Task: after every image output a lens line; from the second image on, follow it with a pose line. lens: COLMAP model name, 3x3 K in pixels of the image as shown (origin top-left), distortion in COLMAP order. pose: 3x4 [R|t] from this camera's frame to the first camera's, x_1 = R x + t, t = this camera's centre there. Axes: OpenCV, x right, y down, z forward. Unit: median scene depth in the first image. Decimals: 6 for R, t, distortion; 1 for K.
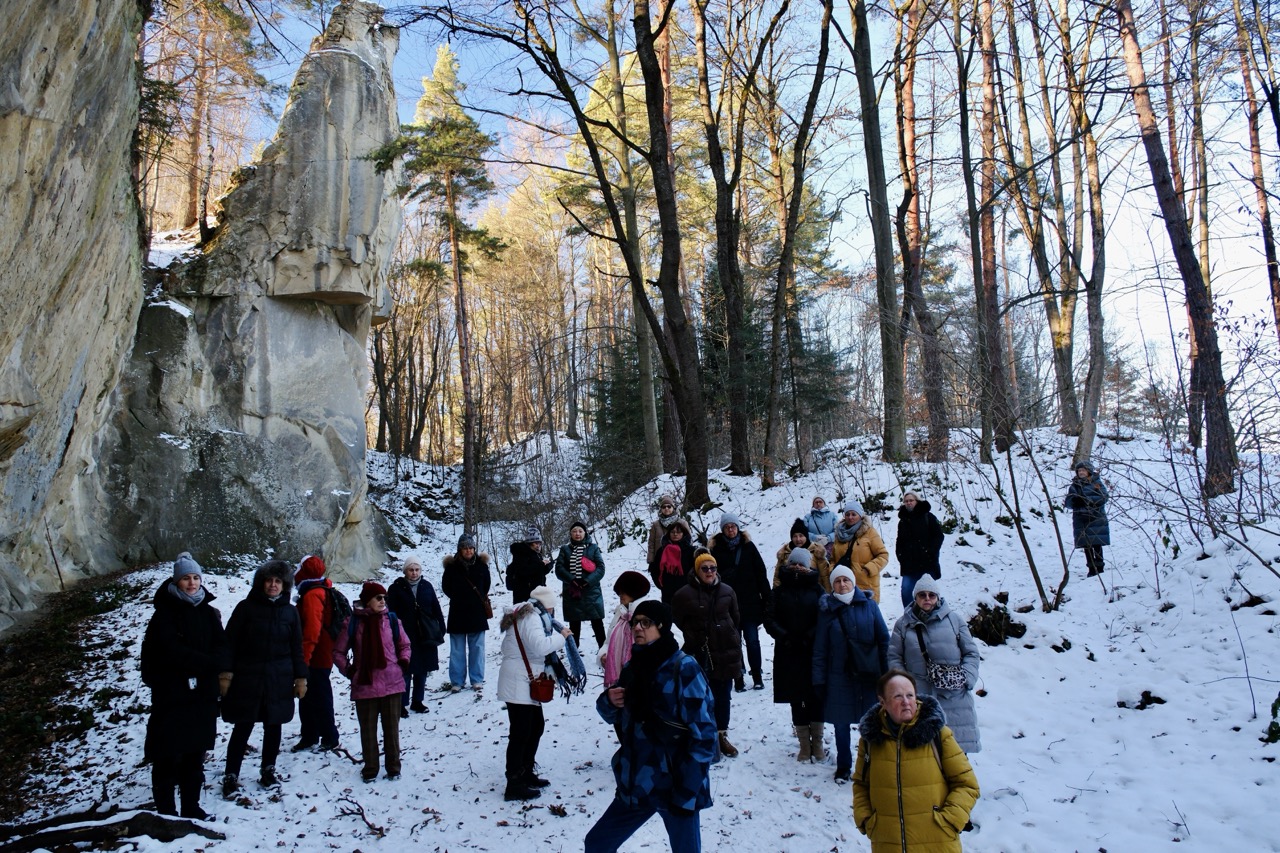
lens RADIAL K [[973.1, 0, 640.0], [0, 973.1, 426.5], [0, 0, 1]] dist [0.001754, -0.002568]
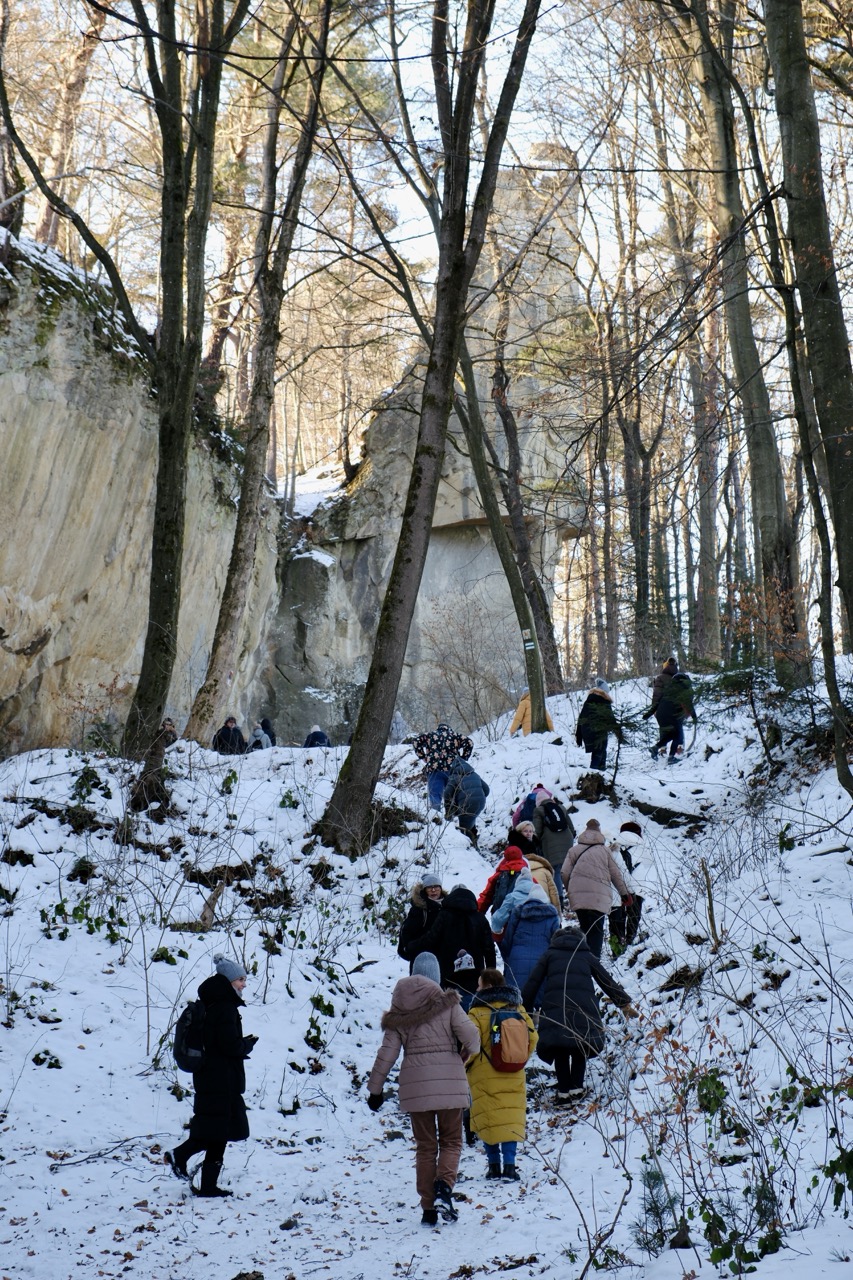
lens RADIAL K [[2731.5, 0, 426.5], [0, 2731.5, 640.0], [0, 0, 1]] dist [0.100353, 0.356407]
pose [[0.855011, -0.054103, -0.515779, 0.967847], [0.054148, 0.998421, -0.014970, 0.006261], [0.515775, -0.015129, 0.856591, -1.218878]]
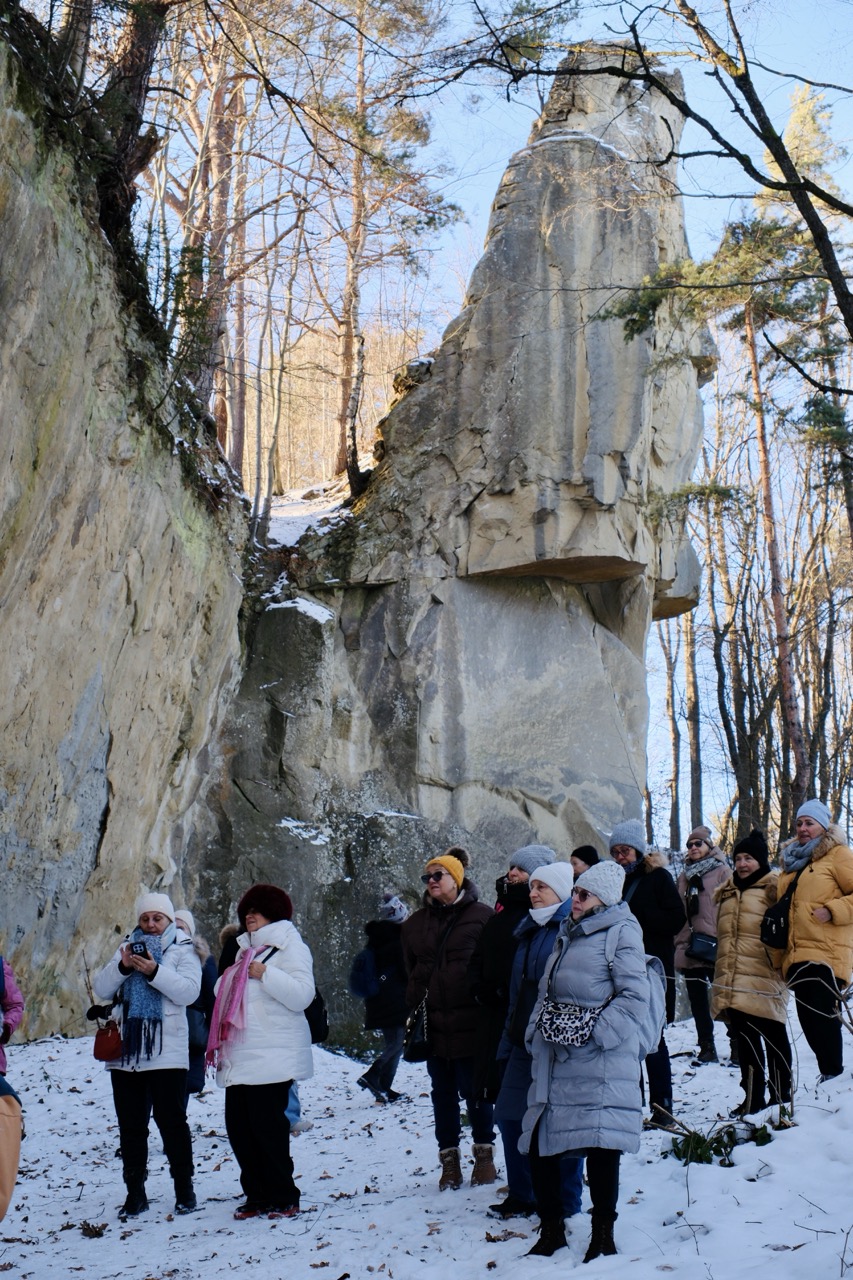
lens RADIAL K [[1938.2, 0, 426.5], [0, 1938.2, 640.0], [0, 0, 1]] dist [0.061302, 0.054948]
pose [[0.885089, -0.077378, -0.458945, 0.127824], [0.032456, 0.993944, -0.104987, 0.023392], [0.464289, 0.078027, 0.882240, -0.015980]]
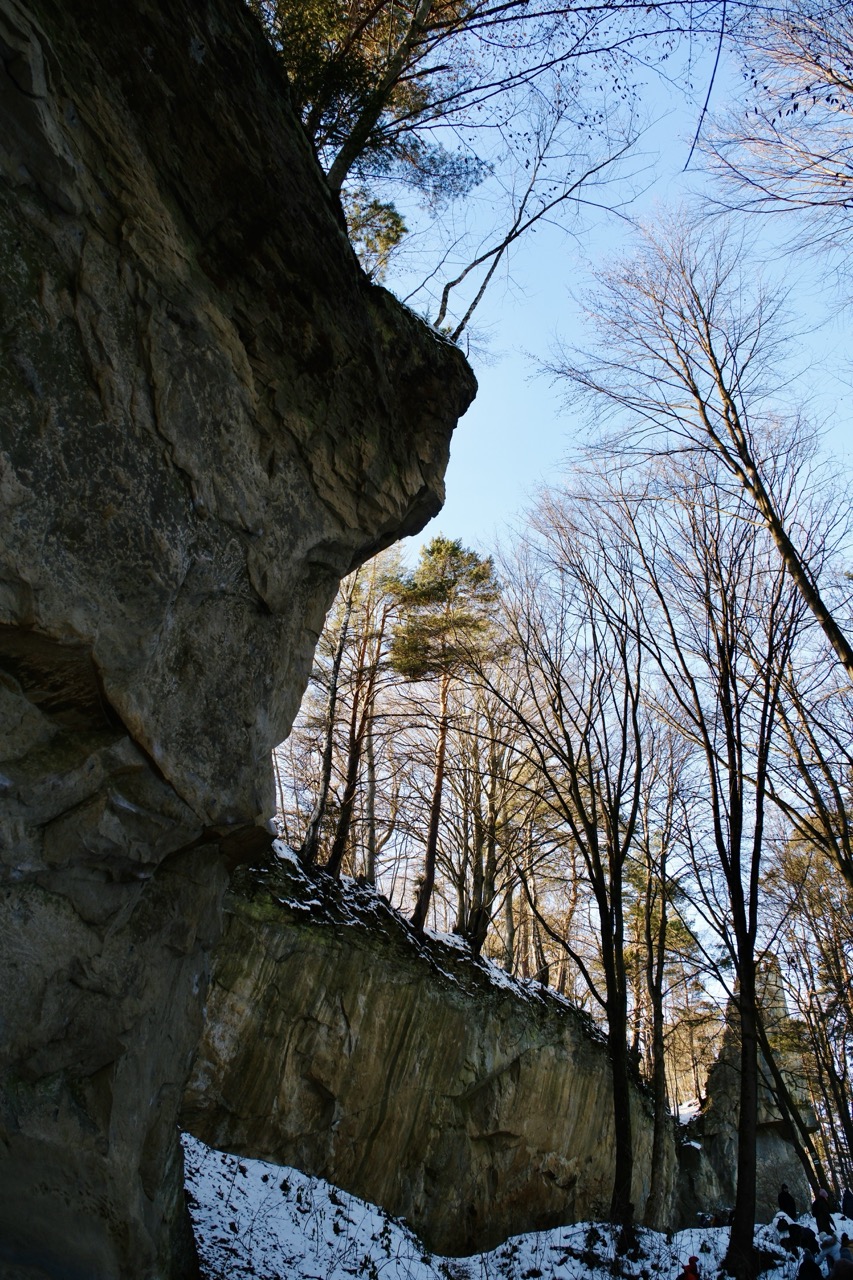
lens RADIAL K [[973.1, 0, 425.3], [0, 973.1, 621.3], [0, 0, 1]] dist [0.001754, -0.002568]
pose [[0.681295, -0.433051, -0.590173, 0.872248], [0.066829, 0.839667, -0.538975, 0.027485], [0.728952, 0.327760, 0.601001, -1.091434]]
